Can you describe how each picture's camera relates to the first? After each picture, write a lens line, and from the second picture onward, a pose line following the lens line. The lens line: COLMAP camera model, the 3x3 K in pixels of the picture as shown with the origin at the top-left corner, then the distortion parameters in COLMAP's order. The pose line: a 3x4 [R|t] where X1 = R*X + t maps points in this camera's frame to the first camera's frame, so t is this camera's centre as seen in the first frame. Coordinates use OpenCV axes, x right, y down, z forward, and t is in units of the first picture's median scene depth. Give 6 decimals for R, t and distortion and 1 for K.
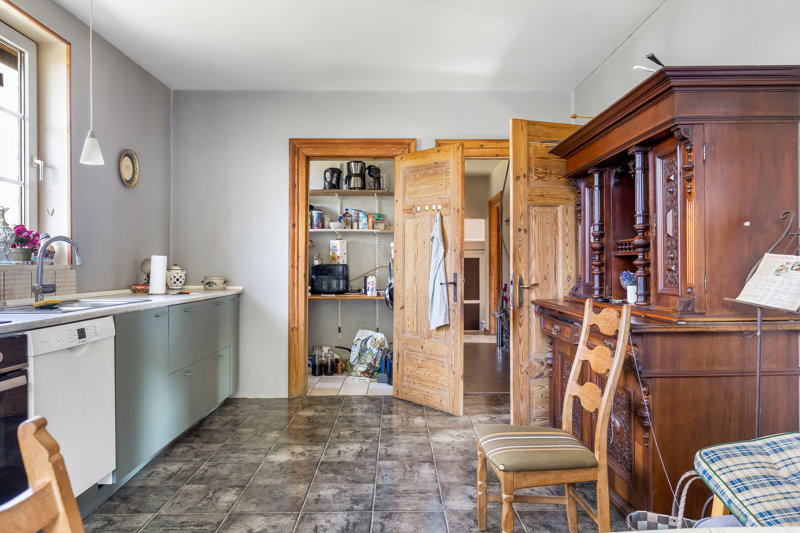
lens RADIAL K [[555.9, 0, 400.0], [0, 555.9, 266.5], [0, 0, 1]] dist [0.001085, -0.000244]
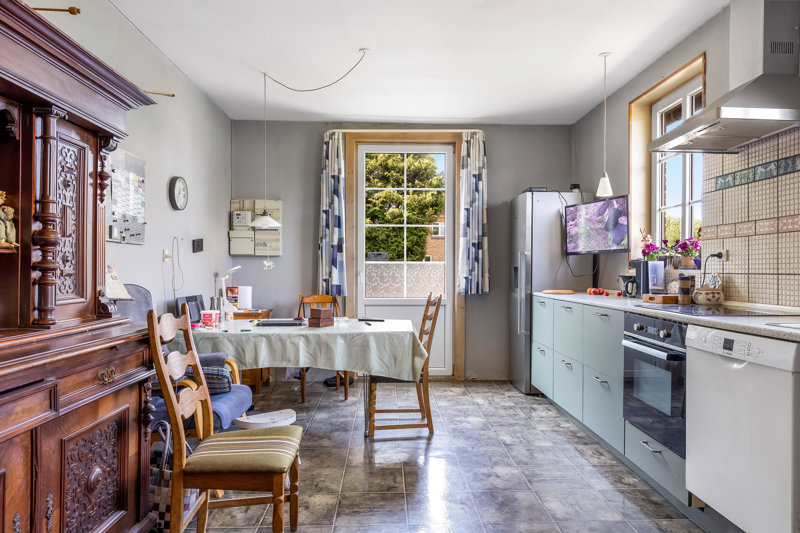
lens RADIAL K [[528.8, 0, 400.0], [0, 528.8, 266.5], [0, 0, 1]] dist [-0.000631, -0.000055]
pose [[-0.999872, -0.000649, -0.015967, -0.023465], [-0.000574, 0.999989, -0.004685, -0.003565], [0.015970, -0.004675, -0.999862, 2.174390]]
